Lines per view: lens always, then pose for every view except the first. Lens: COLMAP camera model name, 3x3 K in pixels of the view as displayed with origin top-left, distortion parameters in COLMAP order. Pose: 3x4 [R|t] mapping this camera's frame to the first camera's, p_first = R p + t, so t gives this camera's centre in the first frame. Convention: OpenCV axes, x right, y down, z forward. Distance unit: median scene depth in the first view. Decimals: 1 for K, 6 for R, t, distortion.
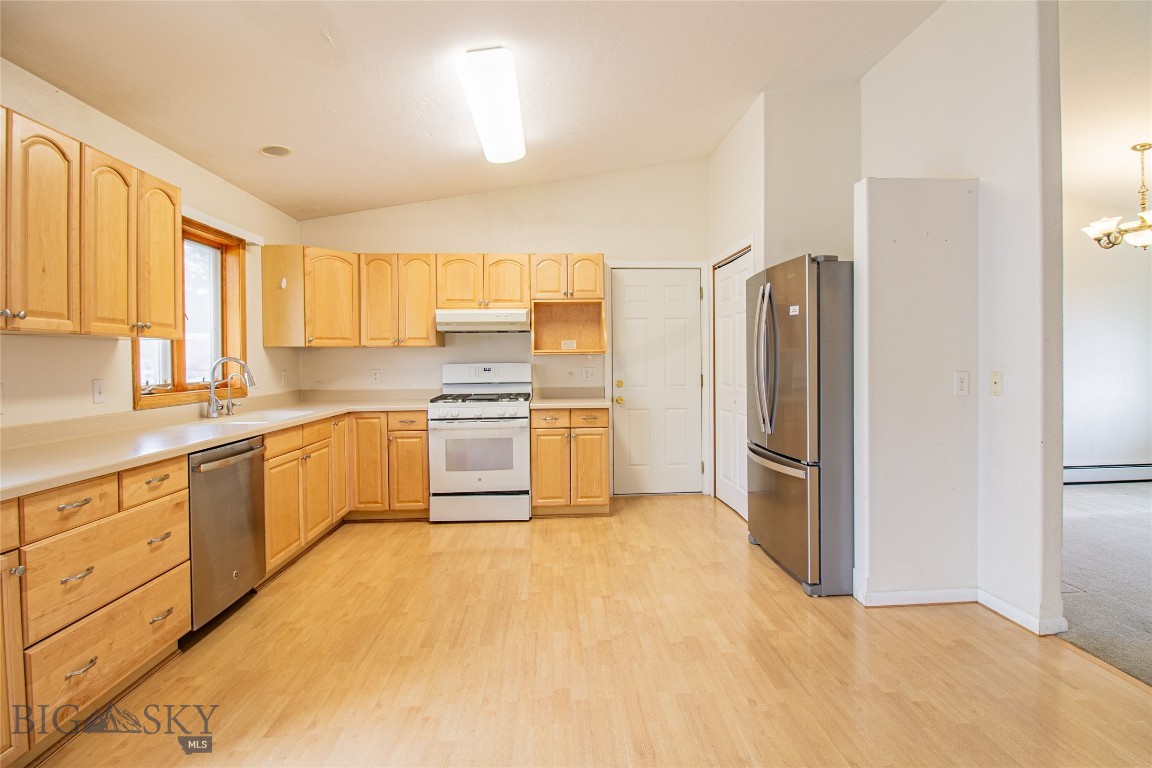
lens RADIAL K [[548.6, 0, 581.3], [0, 548.6, 376.1], [0, 0, 1]] dist [-0.003985, -0.009845]
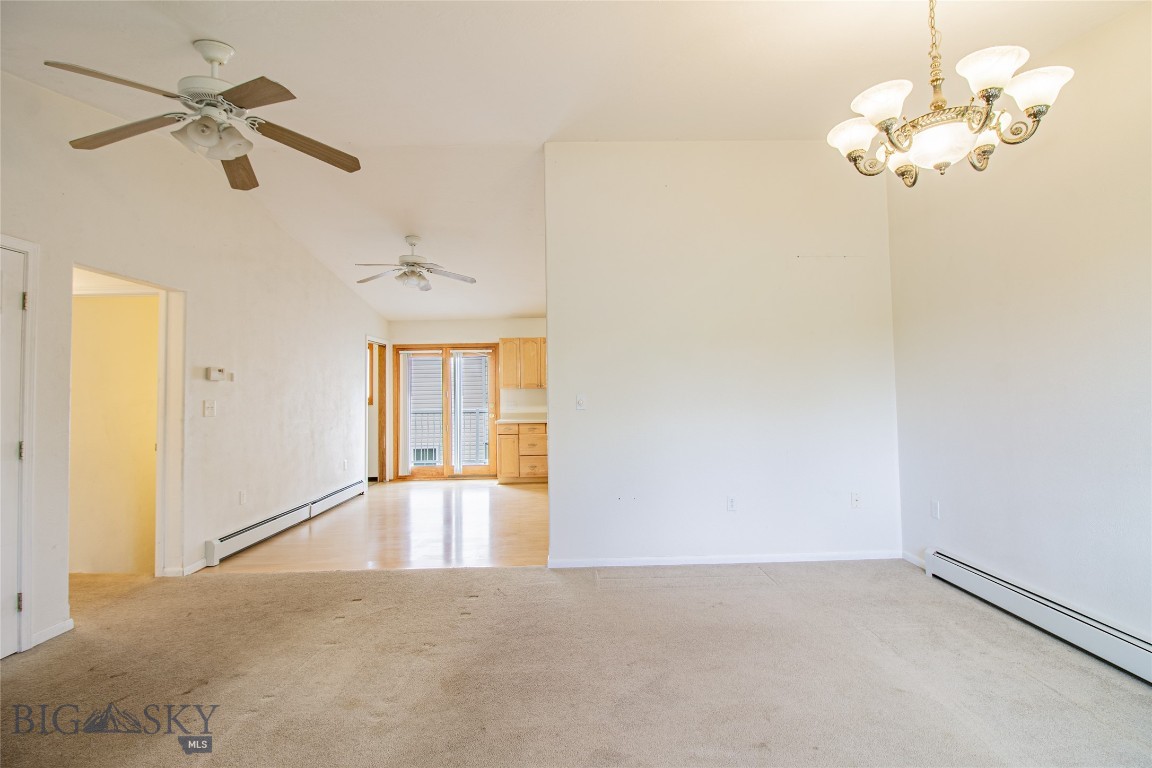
lens RADIAL K [[548.6, 0, 584.4], [0, 548.6, 369.4], [0, 0, 1]] dist [-0.003985, -0.009845]
pose [[-0.043133, -0.034700, -0.998467, 1.631281], [-0.012295, 0.999339, -0.034199, -0.045255], [0.998994, 0.010801, -0.043532, 0.750200]]
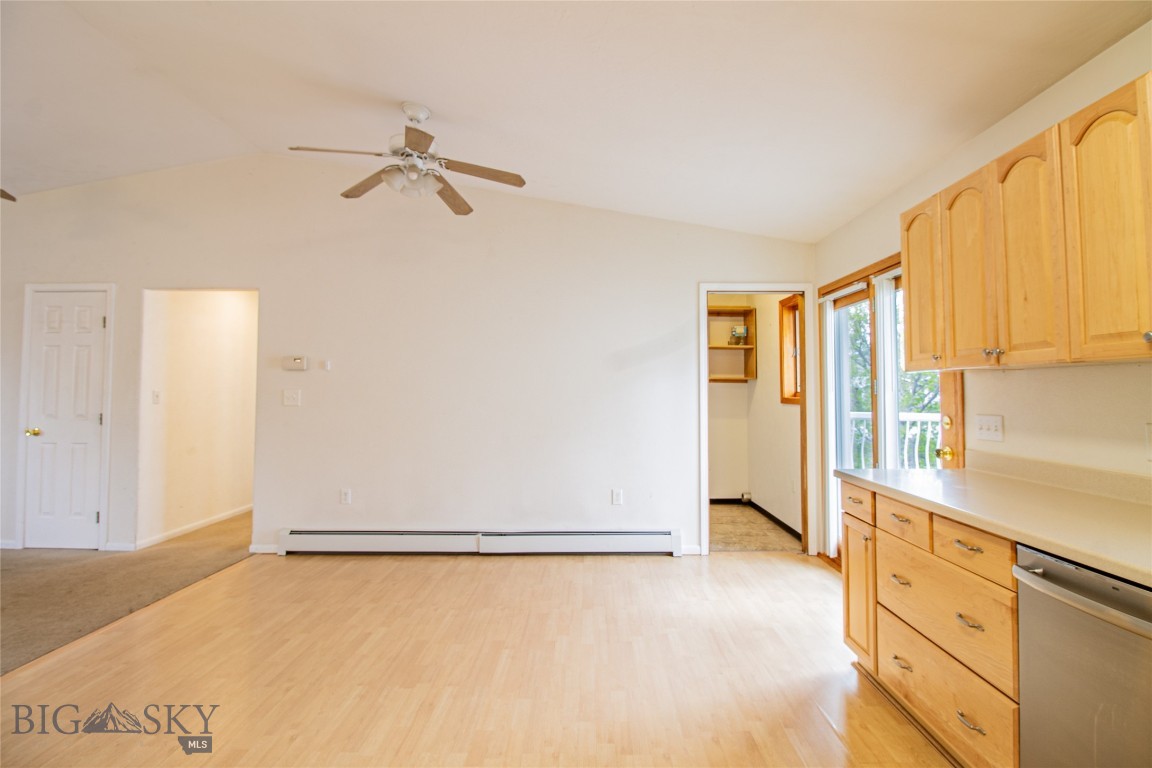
lens RADIAL K [[548.6, 0, 582.2], [0, 548.6, 377.0], [0, 0, 1]] dist [-0.003985, -0.009845]
pose [[-0.997970, 0.007632, 0.063225, -0.151051], [0.007819, 0.999966, 0.002704, -0.036044], [-0.063202, 0.003193, -0.997996, 1.028058]]
